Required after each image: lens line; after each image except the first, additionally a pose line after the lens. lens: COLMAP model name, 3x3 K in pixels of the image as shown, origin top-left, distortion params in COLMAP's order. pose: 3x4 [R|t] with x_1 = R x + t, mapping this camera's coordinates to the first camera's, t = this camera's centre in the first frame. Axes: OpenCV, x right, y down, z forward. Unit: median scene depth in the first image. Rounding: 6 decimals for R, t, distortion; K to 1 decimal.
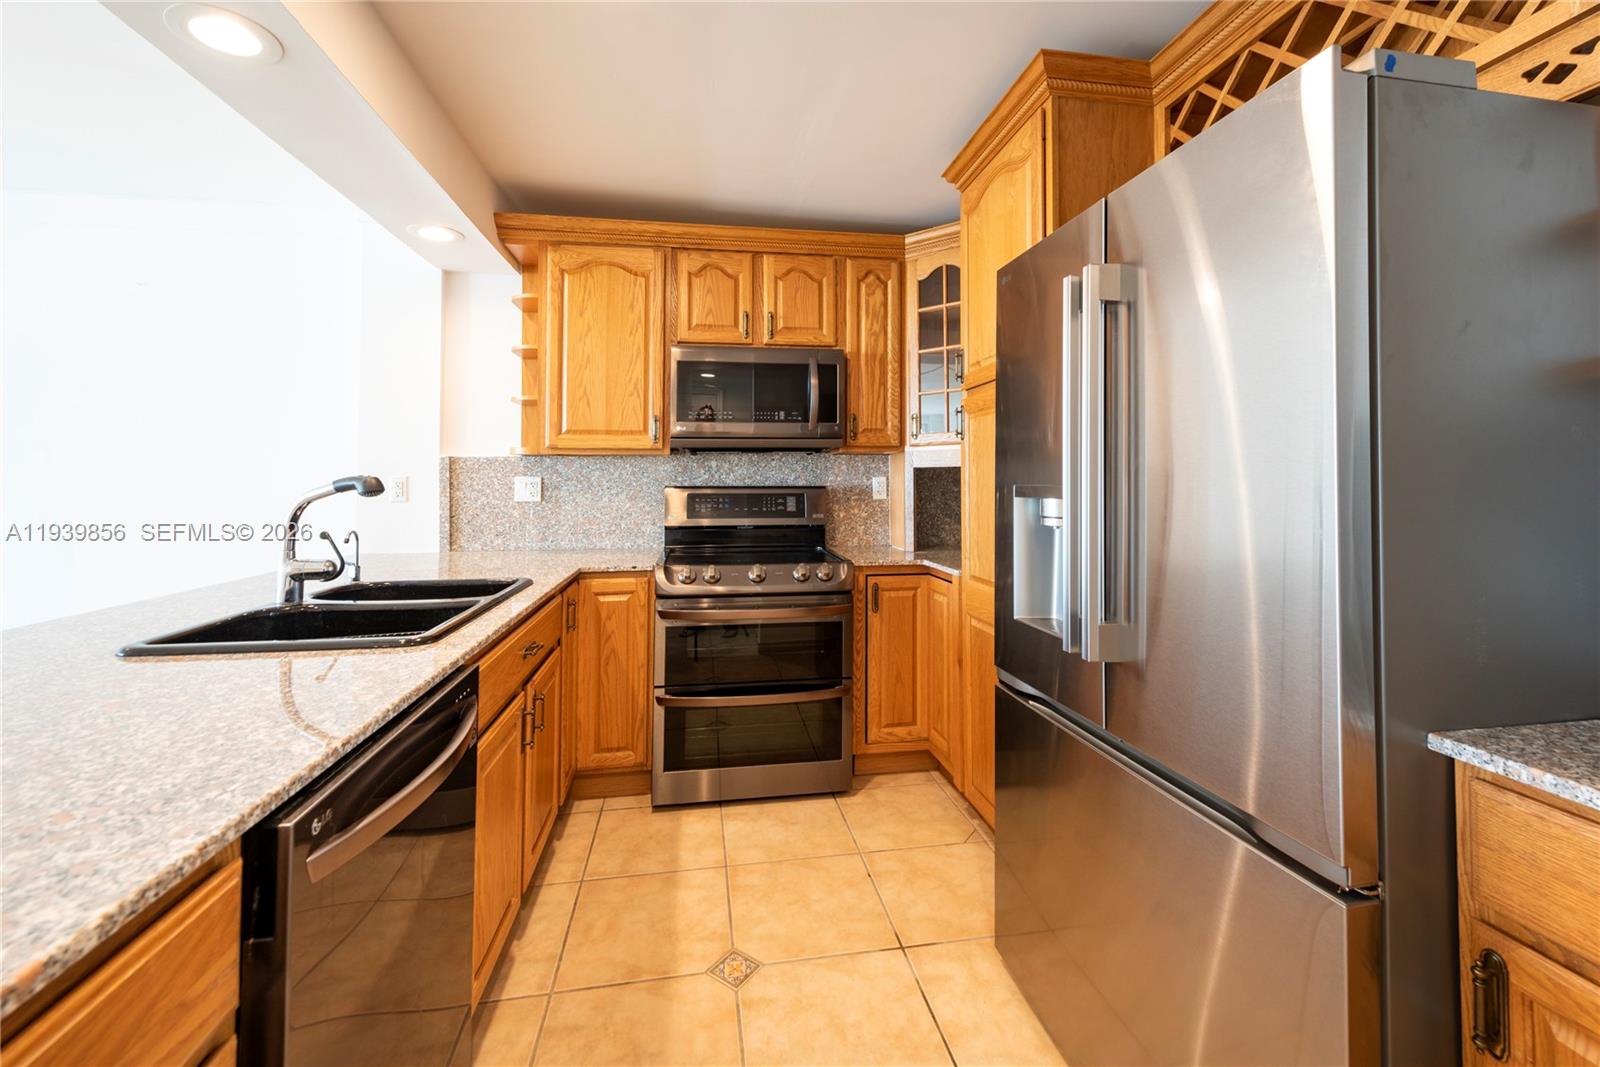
lens RADIAL K [[652.0, 0, 801.9], [0, 652.0, 464.1], [0, 0, 1]] dist [0.012880, -0.004671]
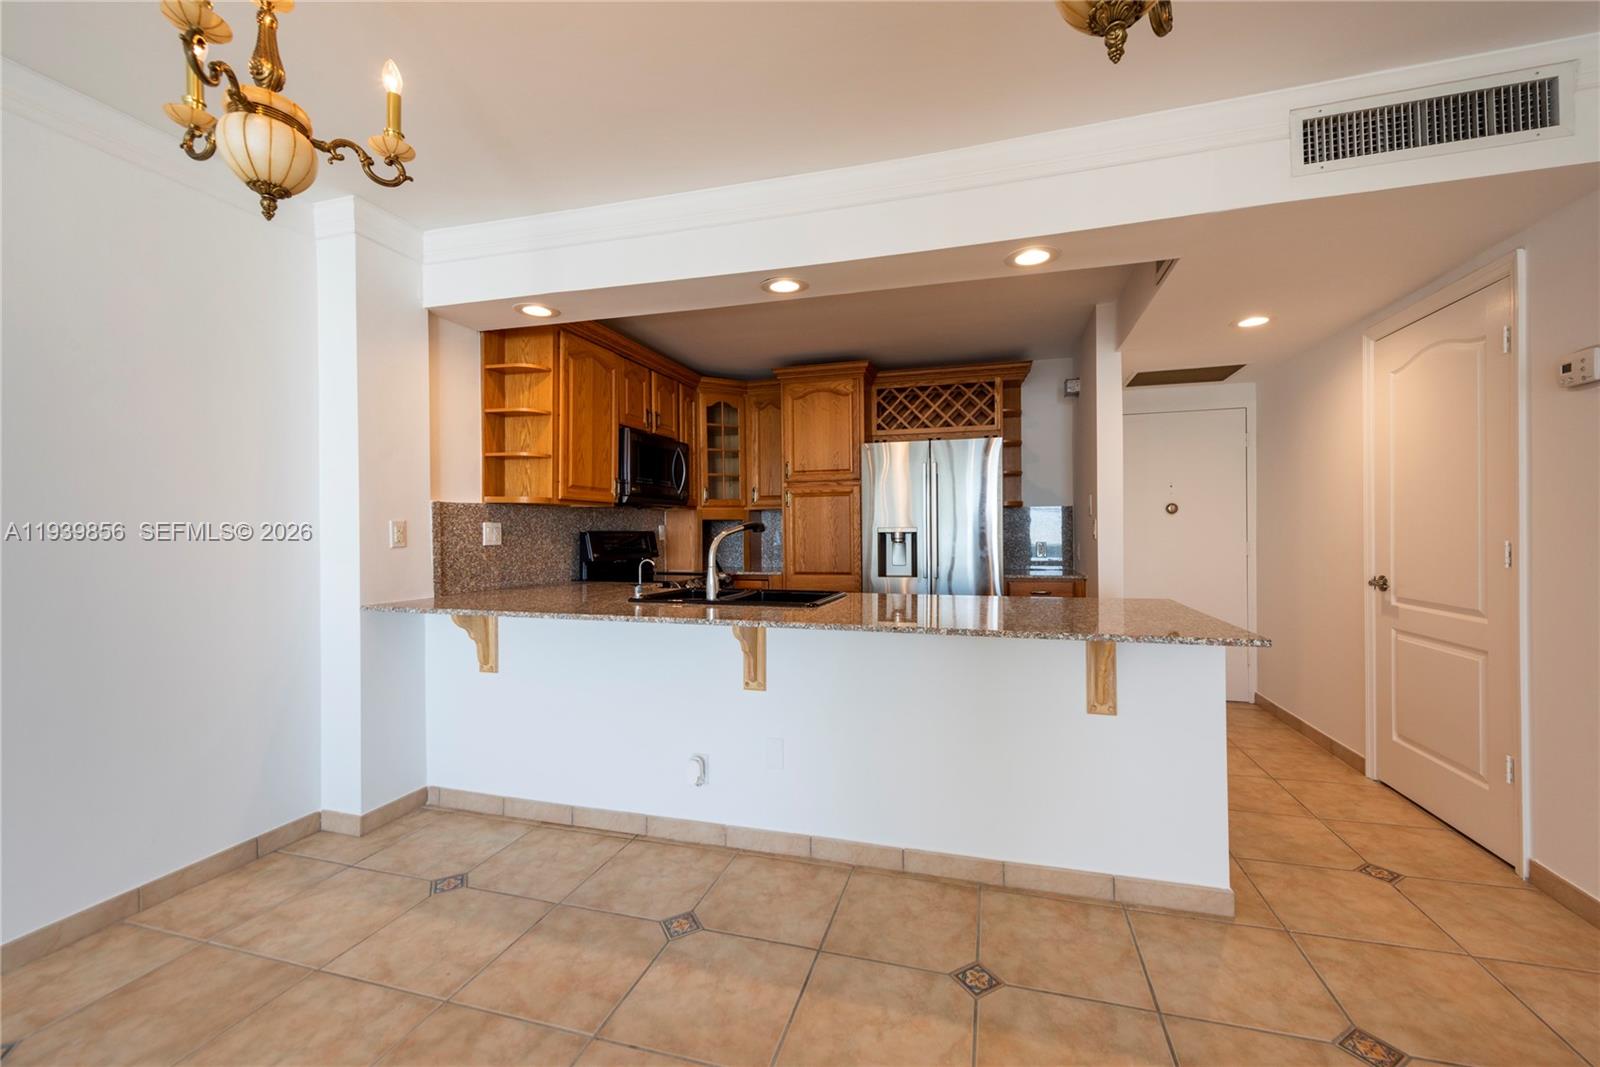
lens RADIAL K [[648.1, 0, 810.3], [0, 648.1, 533.5], [0, 0, 1]] dist [0.003141, 0.000012]
pose [[0.421995, -0.004773, 0.906586, -1.530863], [-0.019717, 0.999701, 0.014441, 0.015027], [-0.906384, -0.023969, 0.421775, 0.083659]]
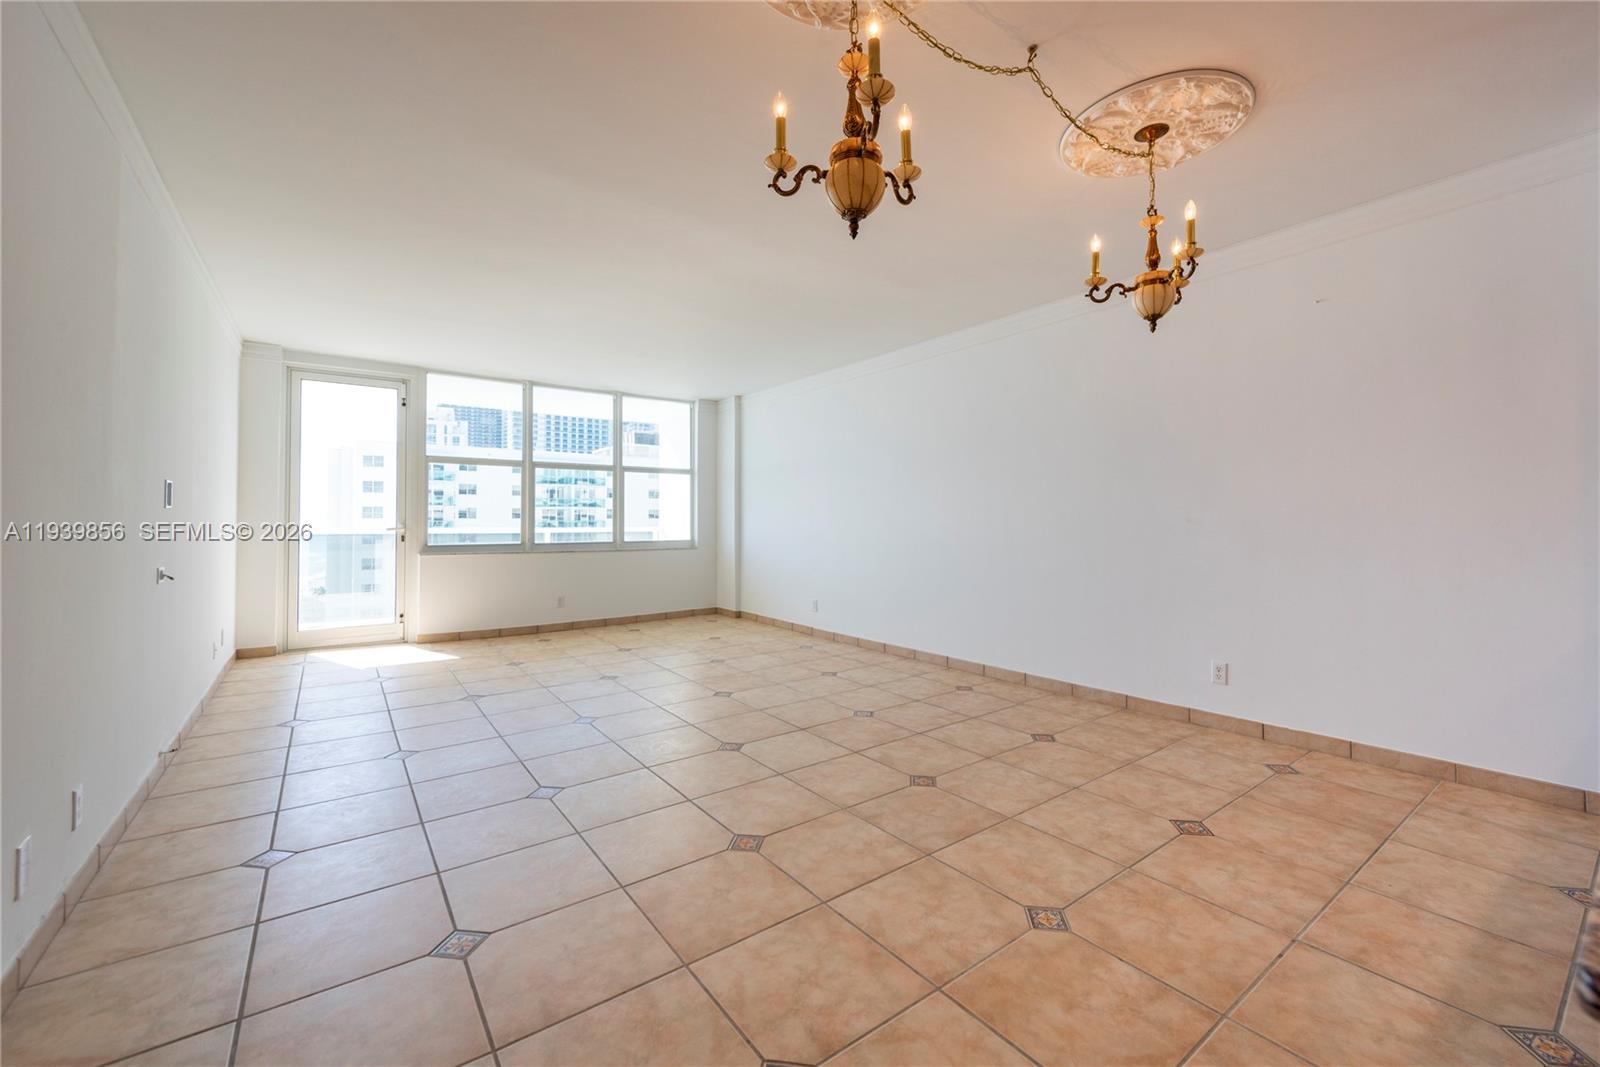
lens RADIAL K [[638.1, 0, 811.4], [0, 638.1, 503.3], [0, 0, 1]] dist [0.010135, -0.000268]
pose [[0.461010, -0.020160, -0.887166, -0.617337], [0.027337, 0.999590, -0.008509, 0.045289], [0.886974, -0.020330, 0.461372, -0.257443]]
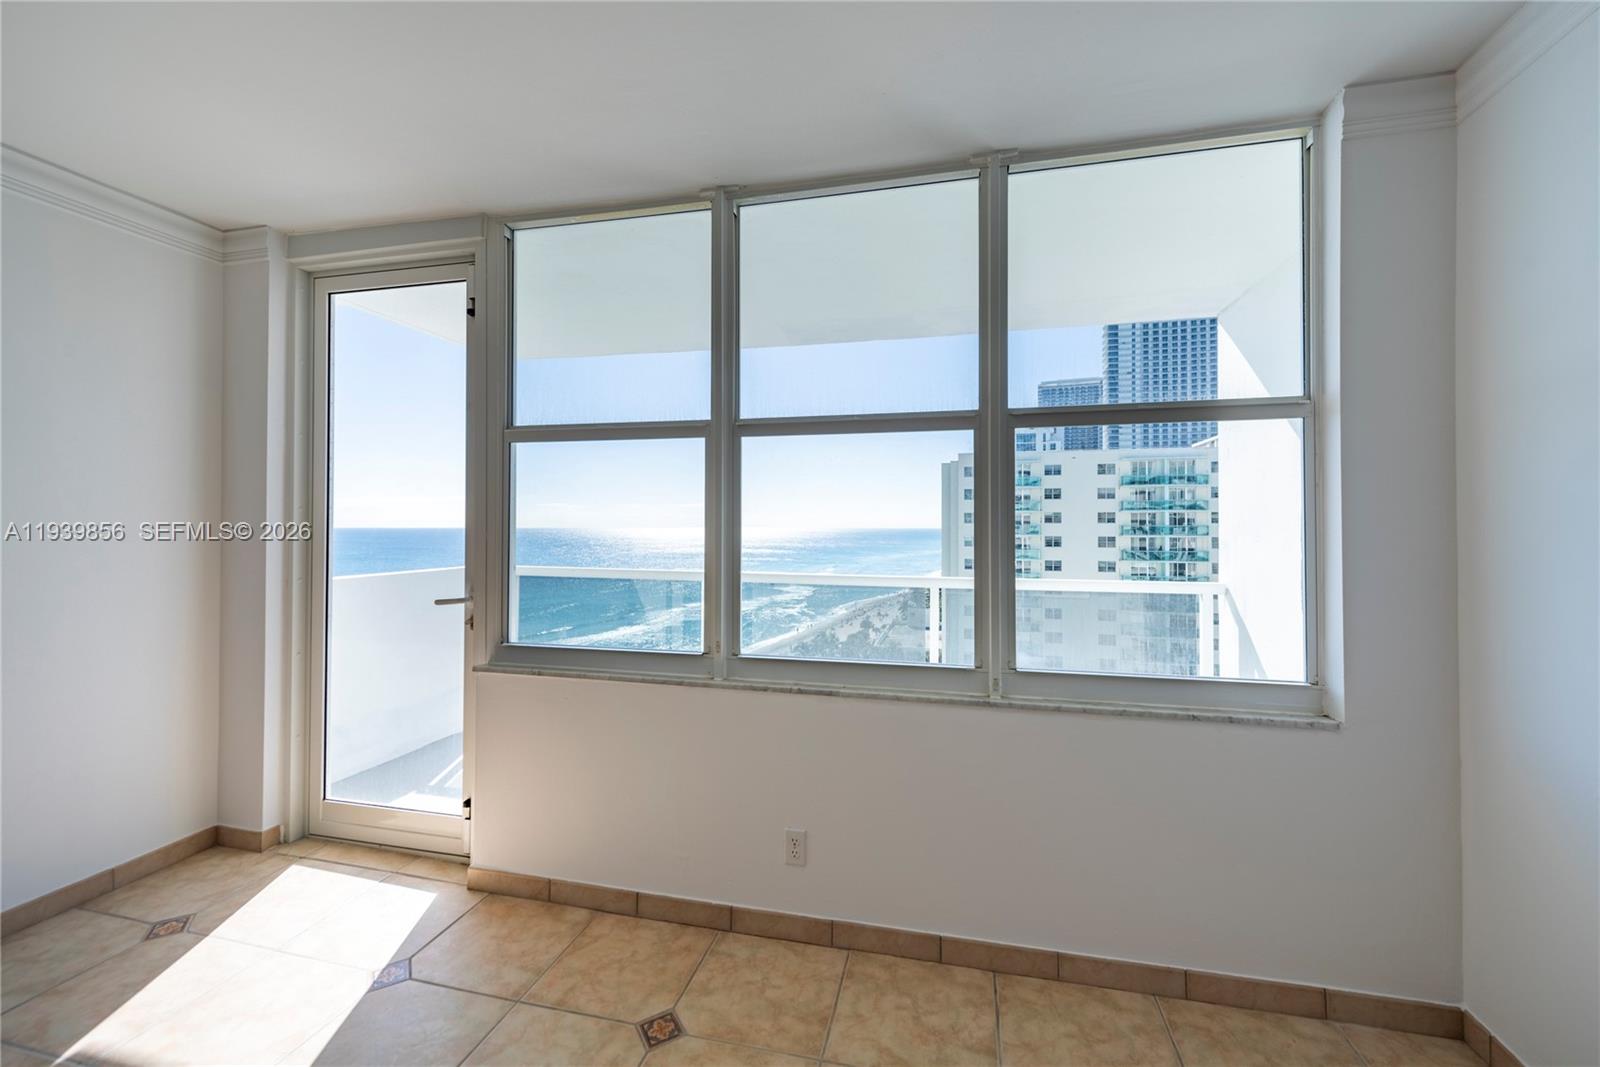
lens RADIAL K [[653.8, 0, 802.8], [0, 653.8, 515.9], [0, 0, 1]] dist [0.001855, 0.000111]
pose [[-0.384715, -0.007018, -0.923009, -2.798796], [0.028517, 0.999403, -0.019485, -0.024268], [0.922595, -0.033818, -0.384286, 0.434422]]
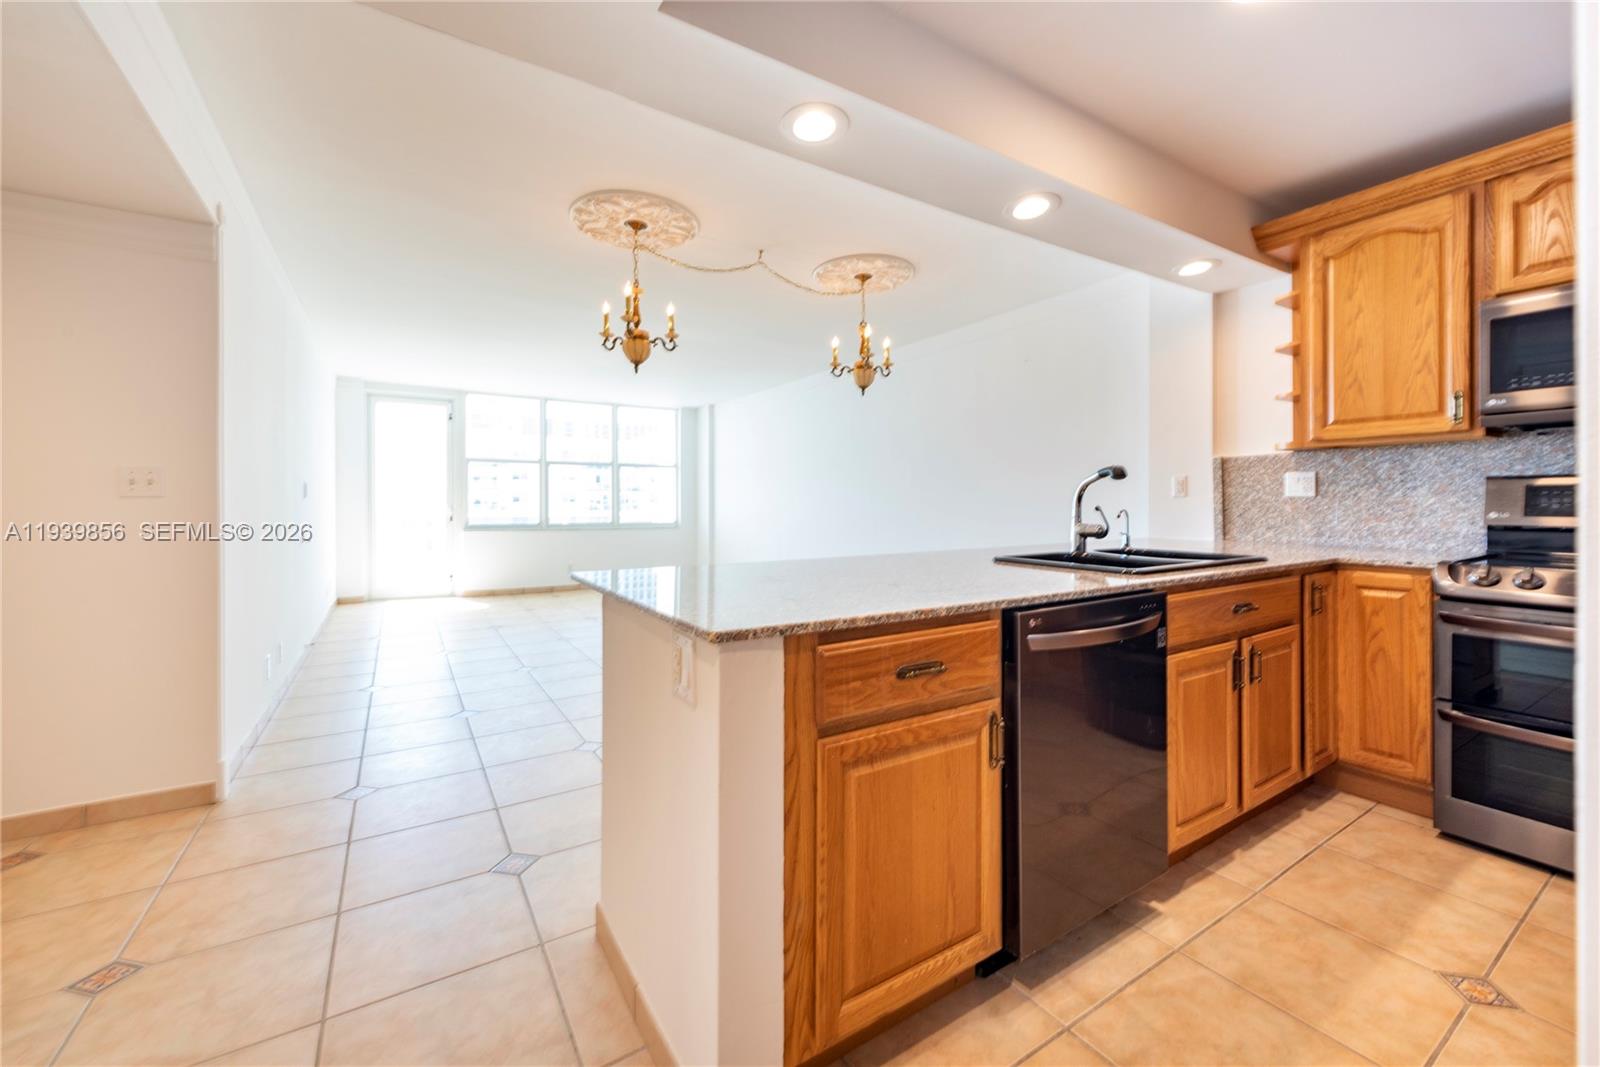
lens RADIAL K [[638.1, 0, 811.4], [0, 638.1, 503.3], [0, 0, 1]] dist [0.010135, -0.000268]
pose [[0.399182, 0.000320, -0.916871, 0.250289], [0.027548, 0.999544, 0.012343, 0.044640], [0.916458, -0.030185, 0.398992, -0.124745]]
